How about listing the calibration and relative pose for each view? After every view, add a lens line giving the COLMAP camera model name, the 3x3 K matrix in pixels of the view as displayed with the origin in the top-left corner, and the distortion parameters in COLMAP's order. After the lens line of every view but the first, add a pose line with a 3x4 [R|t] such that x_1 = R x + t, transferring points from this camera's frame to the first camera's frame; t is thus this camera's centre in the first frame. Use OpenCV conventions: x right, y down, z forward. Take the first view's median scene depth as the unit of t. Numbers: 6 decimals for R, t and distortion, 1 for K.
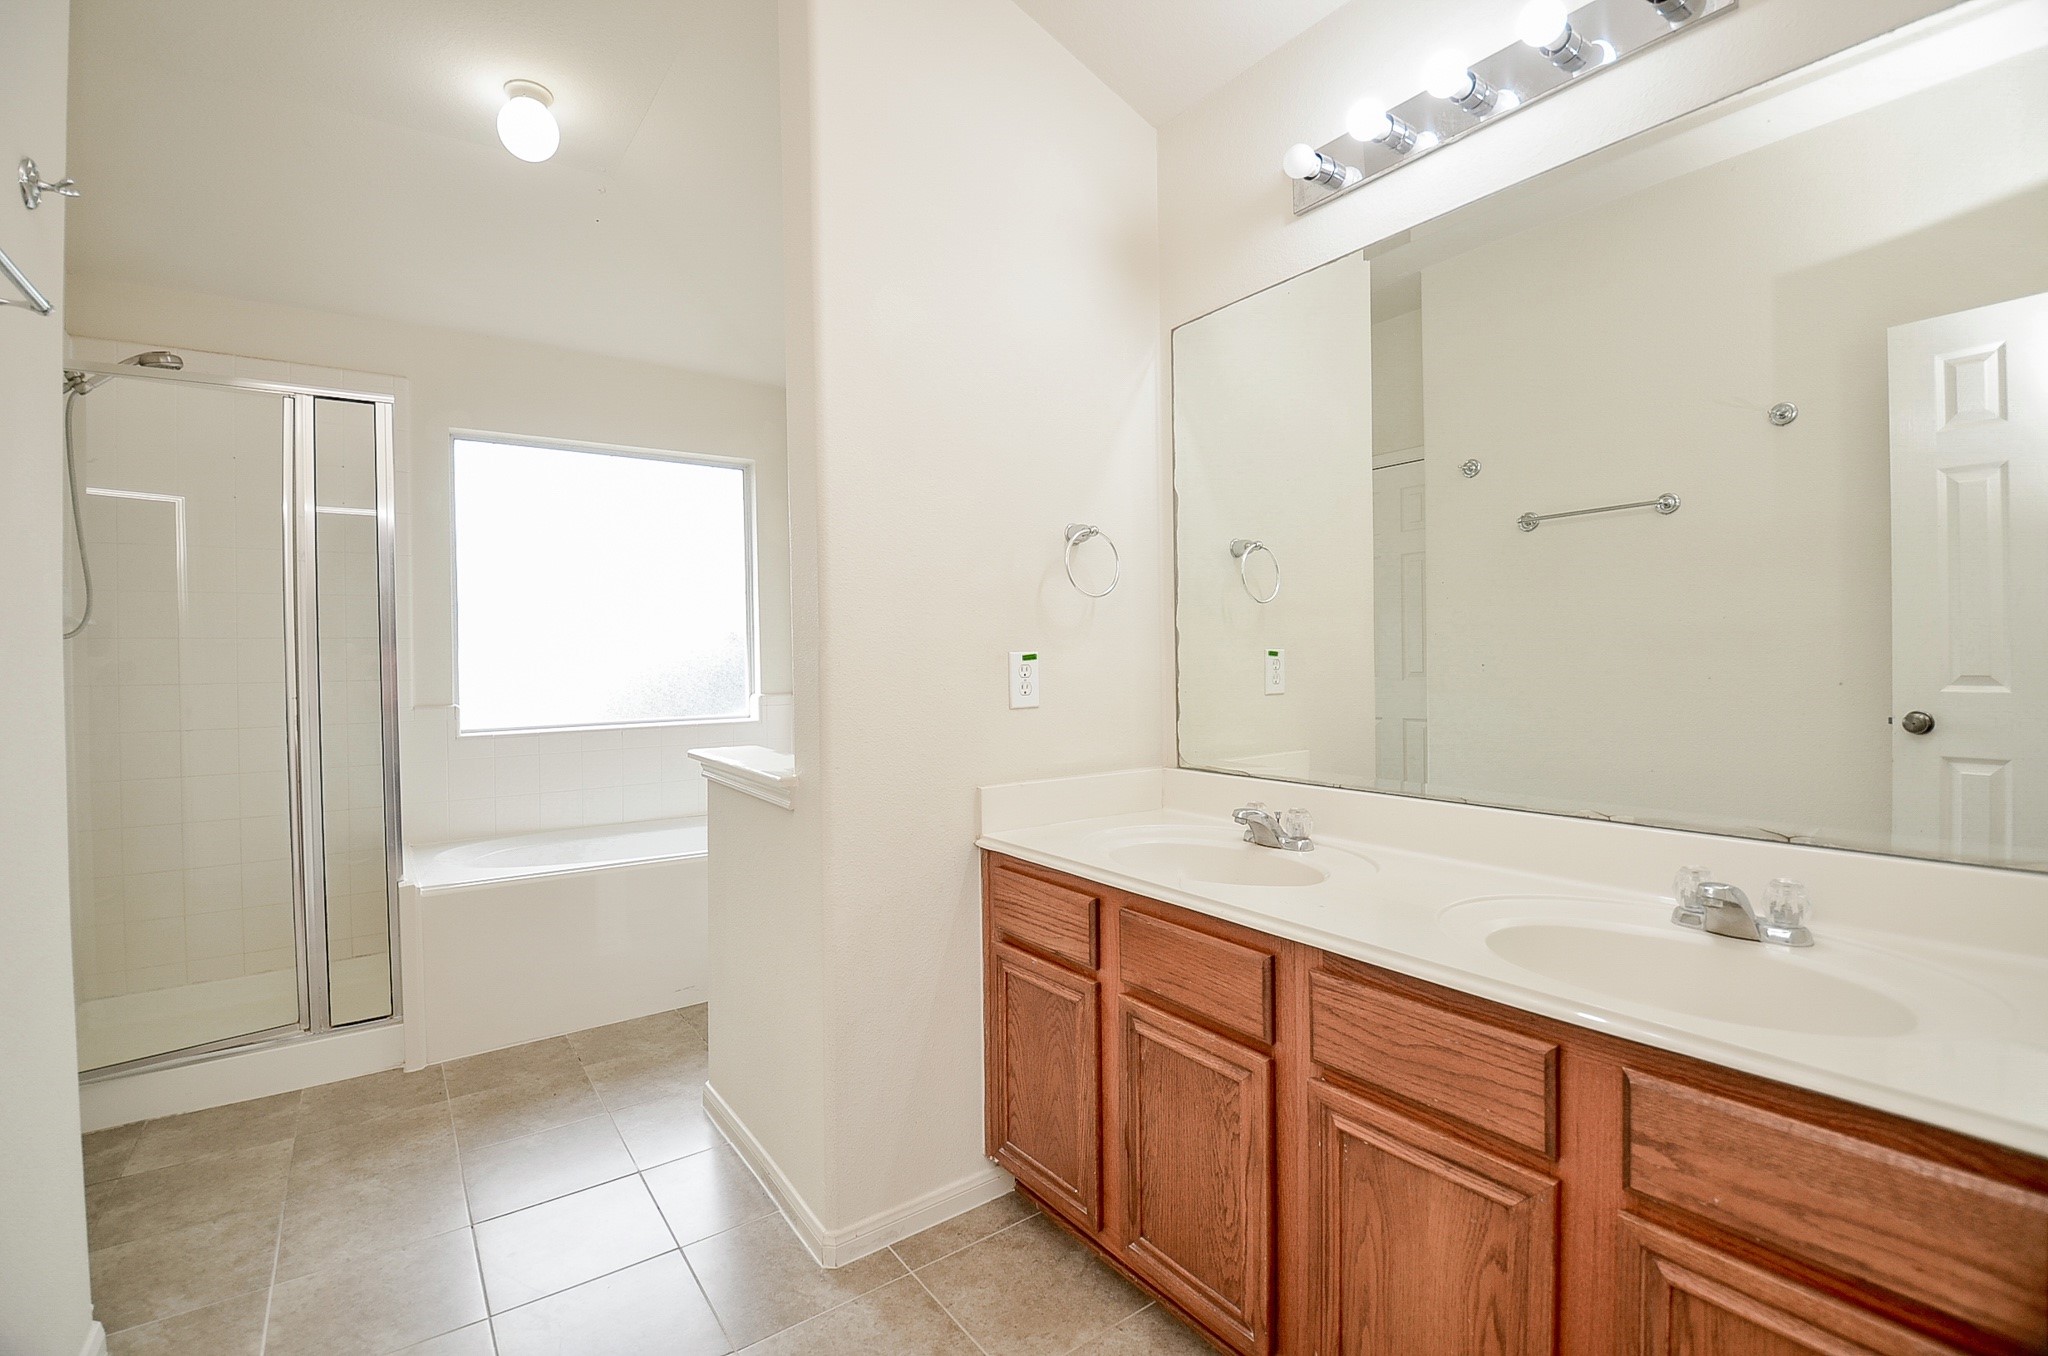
lens RADIAL K [[911.2, 0, 1026.1], [0, 911.2, 664.1], [0, 0, 1]] dist [-0.011763, -0.005063]
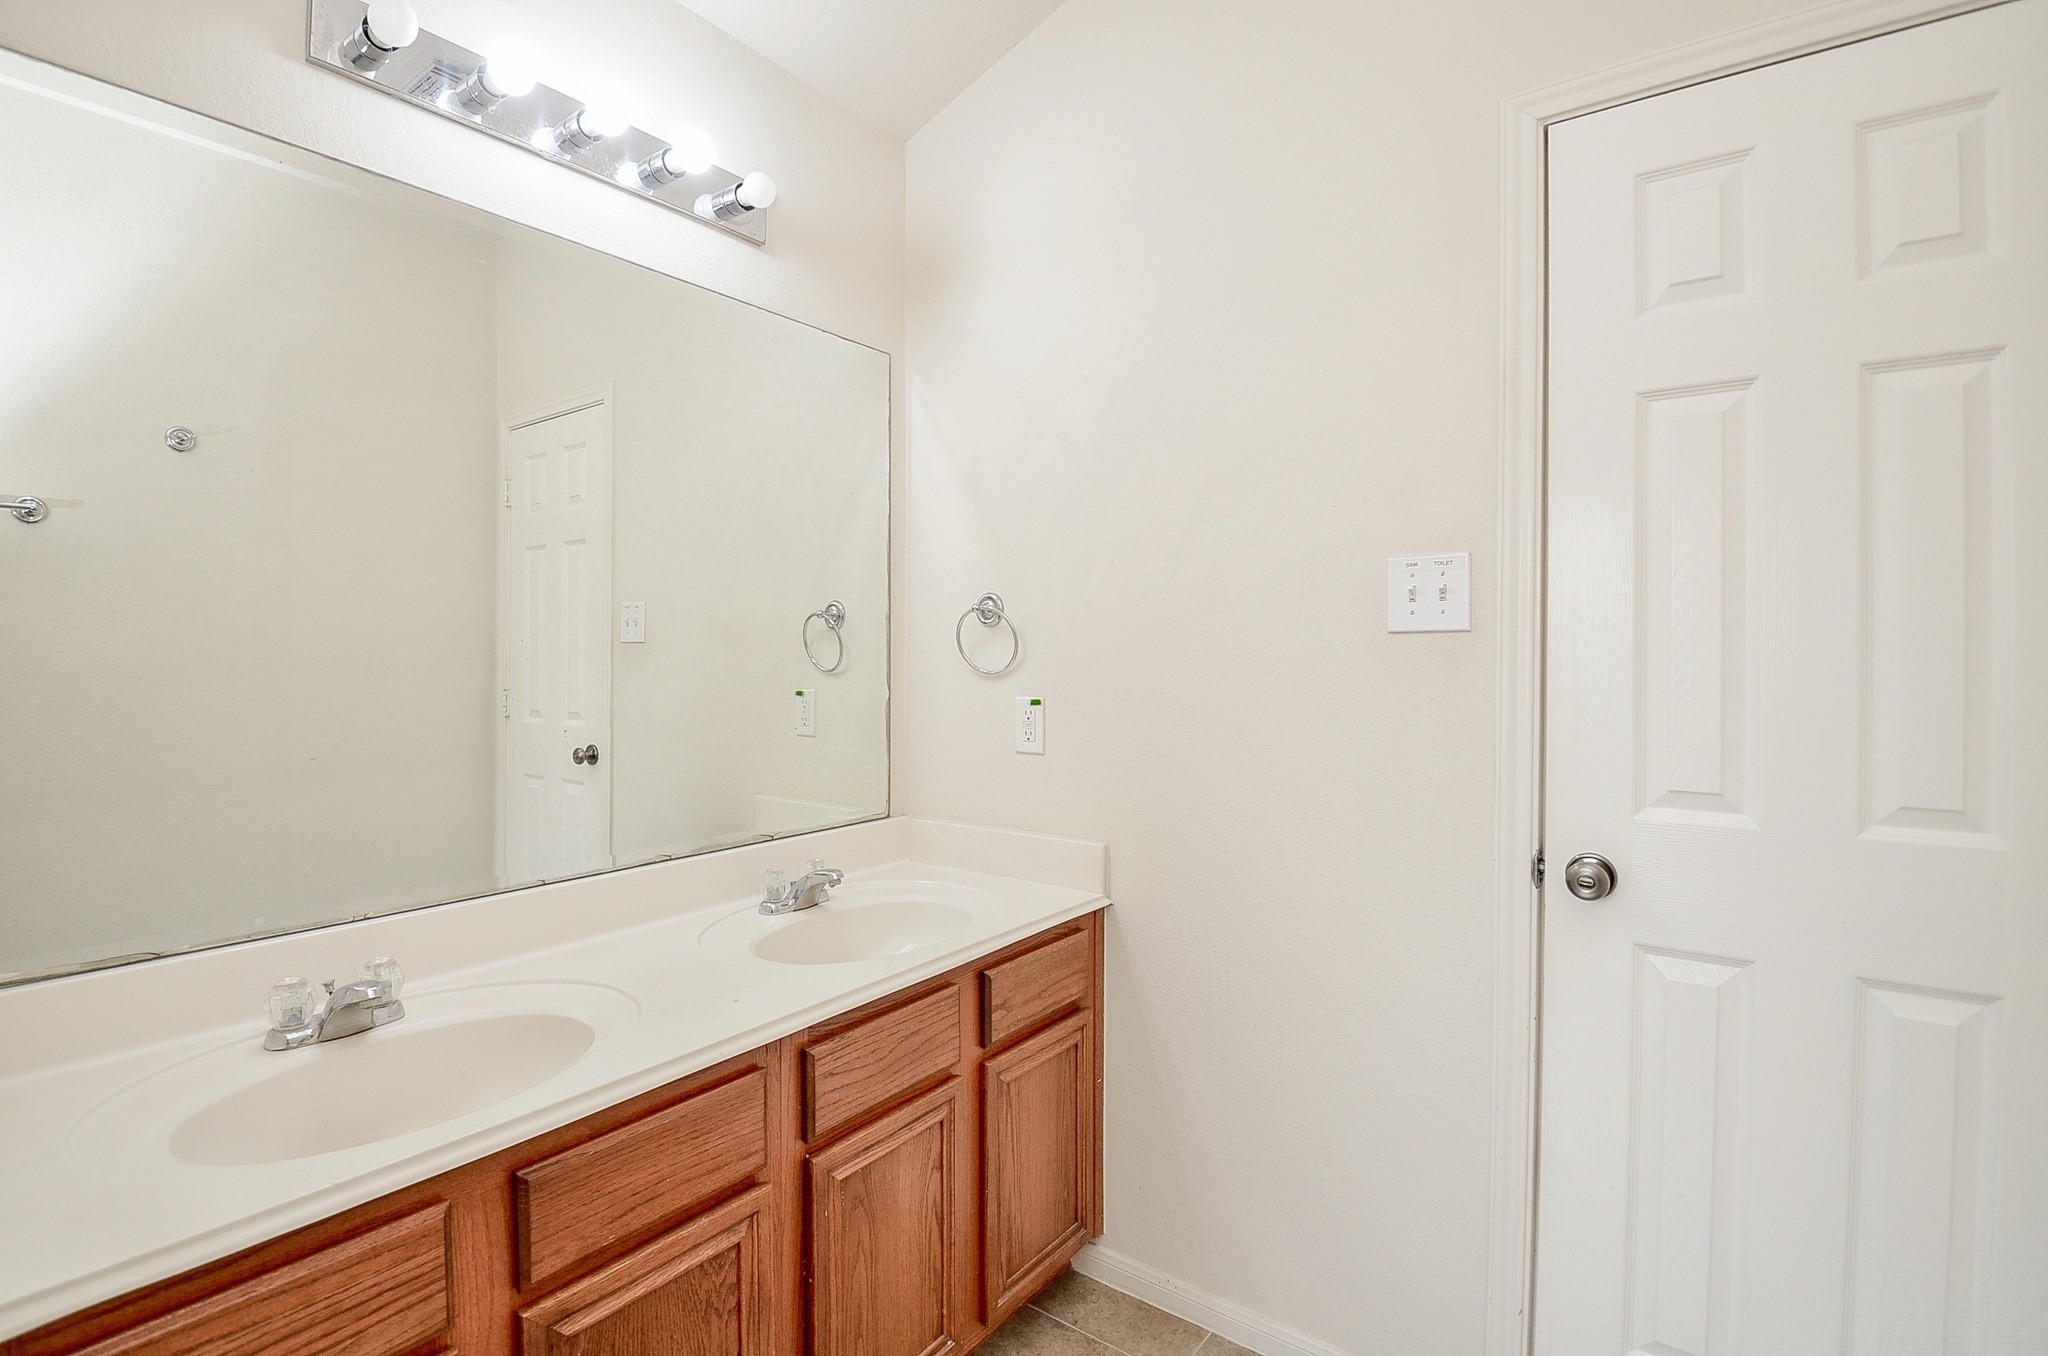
lens RADIAL K [[968.0, 0, 1025.9], [0, 968.0, 671.7], [0, 0, 1]] dist [-0.002492, -0.000912]
pose [[-0.305265, -0.000174, 0.952267, -0.819707], [0.017616, 0.999828, 0.005830, -0.082045], [-0.952104, 0.018555, -0.305210, 1.175601]]
